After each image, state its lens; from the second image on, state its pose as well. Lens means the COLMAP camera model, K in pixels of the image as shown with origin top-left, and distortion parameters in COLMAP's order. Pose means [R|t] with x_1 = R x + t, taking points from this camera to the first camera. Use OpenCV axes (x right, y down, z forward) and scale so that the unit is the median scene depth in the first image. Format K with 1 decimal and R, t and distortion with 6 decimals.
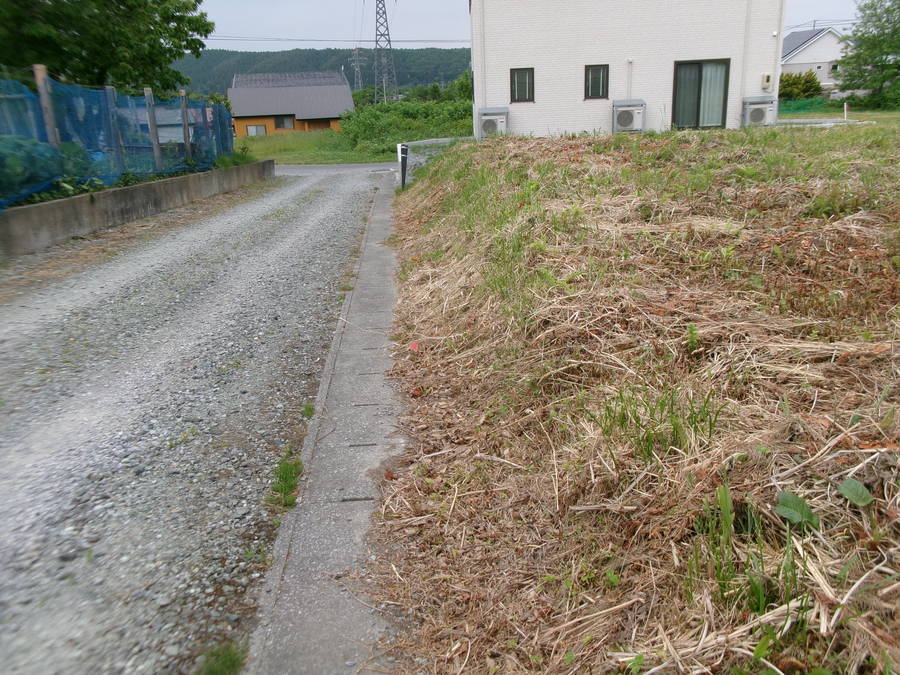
lens RADIAL K [[745.4, 0, 447.7], [0, 745.4, 343.7], [0, 0, 1]] dist [-0.005077, 0.012347]
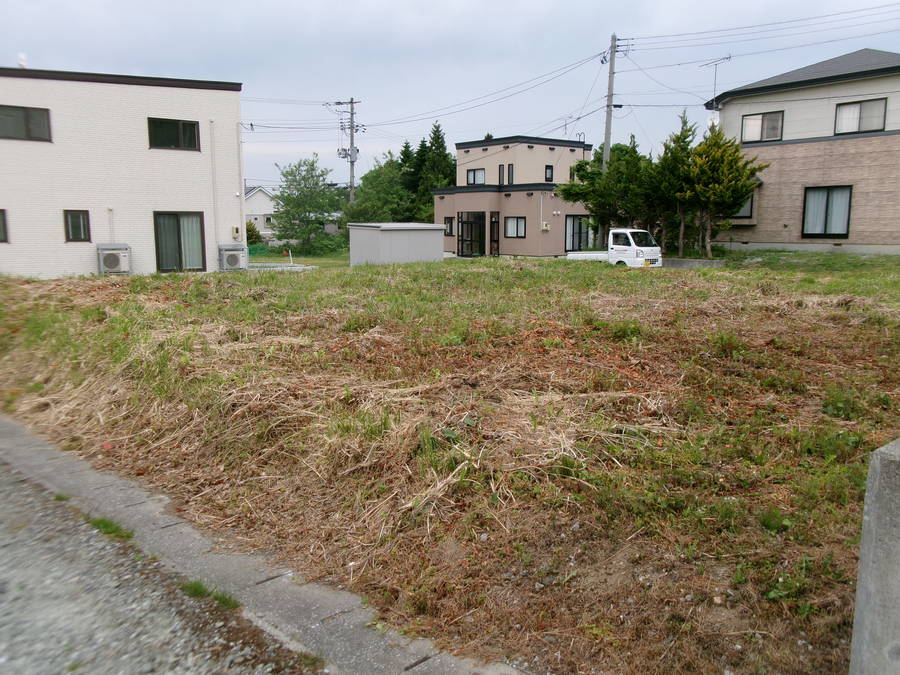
lens RADIAL K [[748.4, 0, 450.0], [0, 748.4, 337.5], [0, 0, 1]] dist [0.038005, -0.000265]
pose [[0.764217, -0.052719, 0.642801, -0.083530], [0.173445, 0.976737, -0.126100, 0.017376], [-0.621199, 0.207859, 0.755583, -0.069008]]
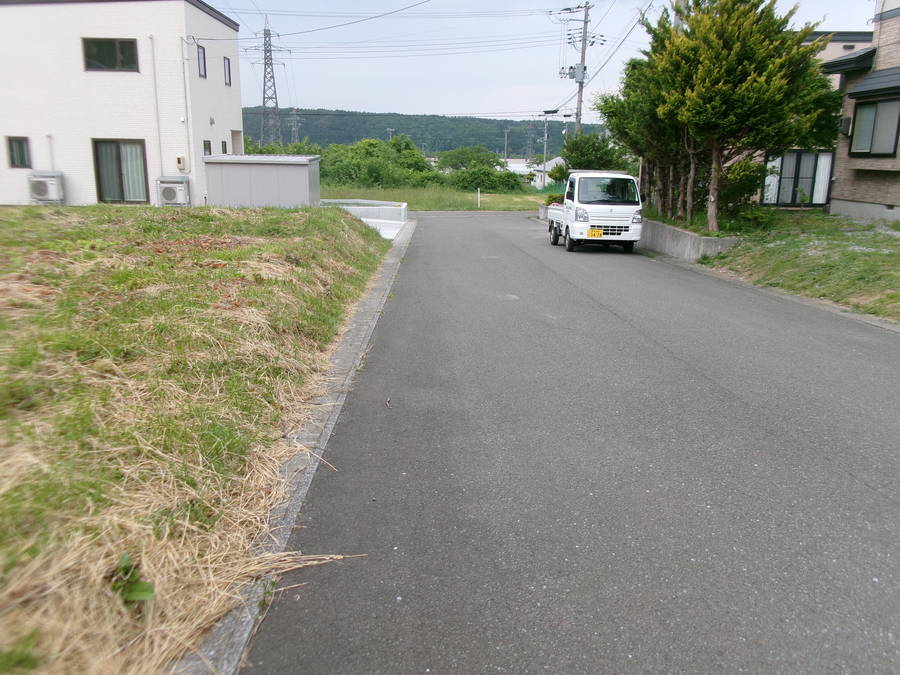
lens RADIAL K [[745.4, 0, 447.7], [0, 745.4, 343.7], [0, 0, 1]] dist [-0.005077, 0.012347]
pose [[0.997806, 0.055574, 0.035981, 0.779600], [-0.052526, 0.995351, -0.080736, -0.031361], [-0.040300, 0.078669, 0.996086, -0.047079]]
